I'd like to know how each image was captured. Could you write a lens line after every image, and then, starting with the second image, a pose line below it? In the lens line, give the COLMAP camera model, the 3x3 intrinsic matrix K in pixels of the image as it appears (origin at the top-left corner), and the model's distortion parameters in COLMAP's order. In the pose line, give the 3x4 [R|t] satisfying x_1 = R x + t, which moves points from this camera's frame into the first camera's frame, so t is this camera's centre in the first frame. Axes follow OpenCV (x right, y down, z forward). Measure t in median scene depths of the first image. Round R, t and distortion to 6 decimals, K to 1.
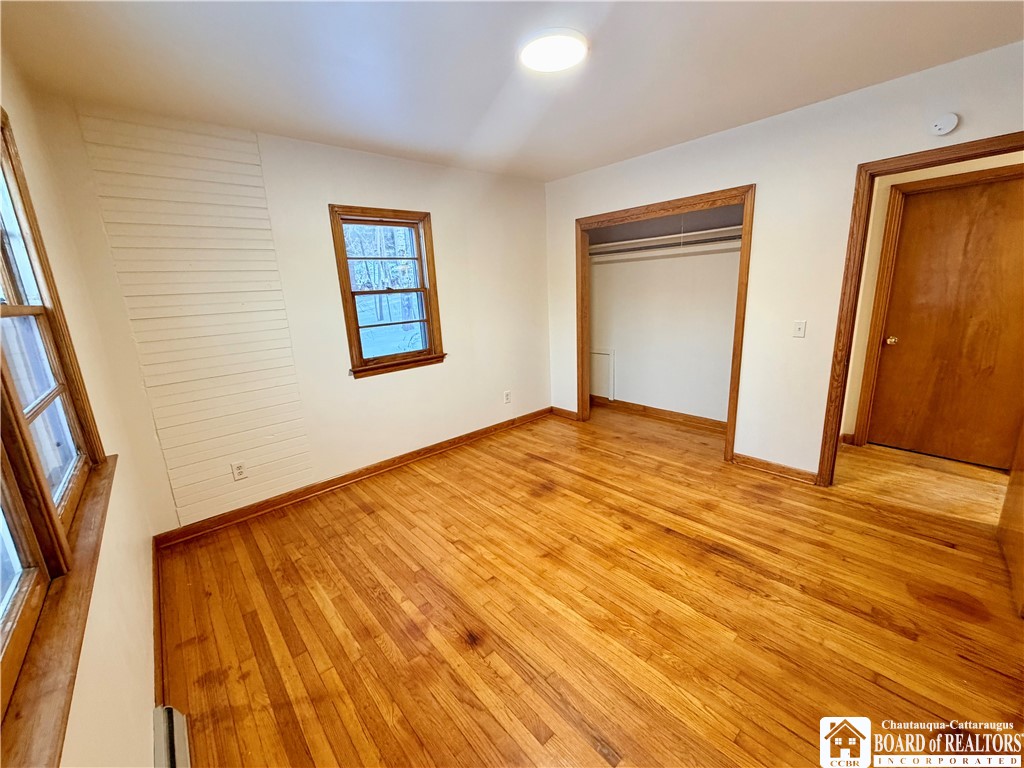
lens RADIAL K [[408.7, 0, 508.5], [0, 408.7, 385.3], [0, 0, 1]] dist [0.001054, -0.000265]
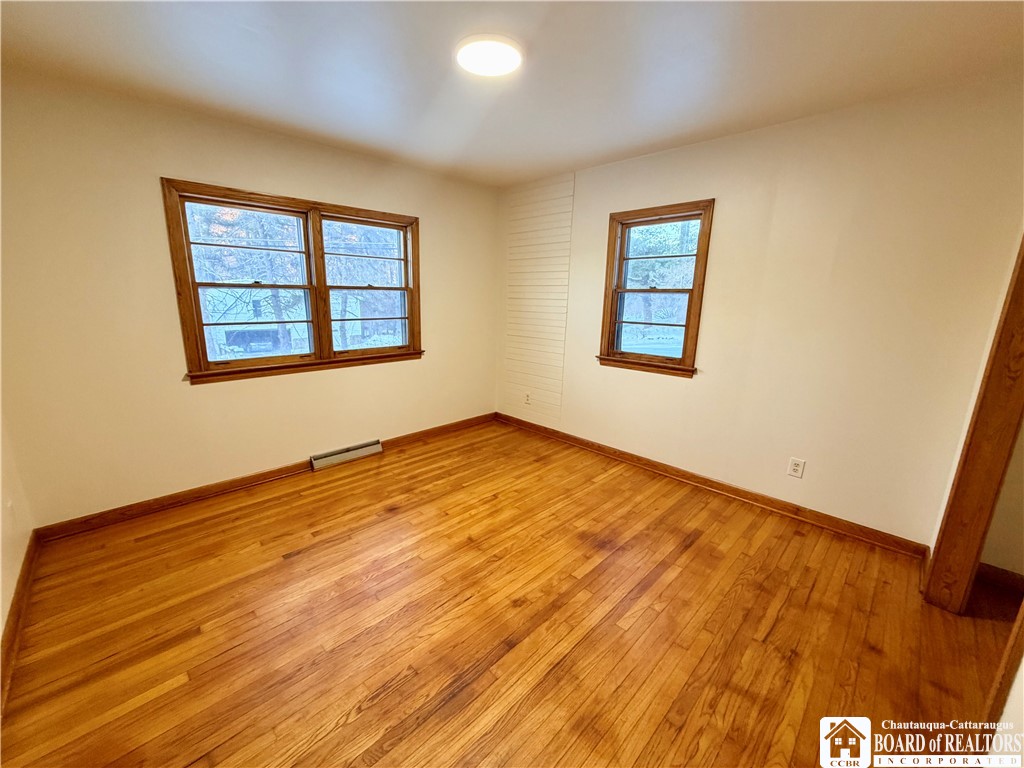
lens RADIAL K [[408.7, 0, 508.5], [0, 408.7, 385.3], [0, 0, 1]] dist [0.001054, -0.000265]
pose [[0.056417, 0.271700, -0.960727, 0.919485], [-0.248315, 0.935842, 0.250081, -0.232413], [0.967035, 0.224454, 0.120264, 0.788636]]
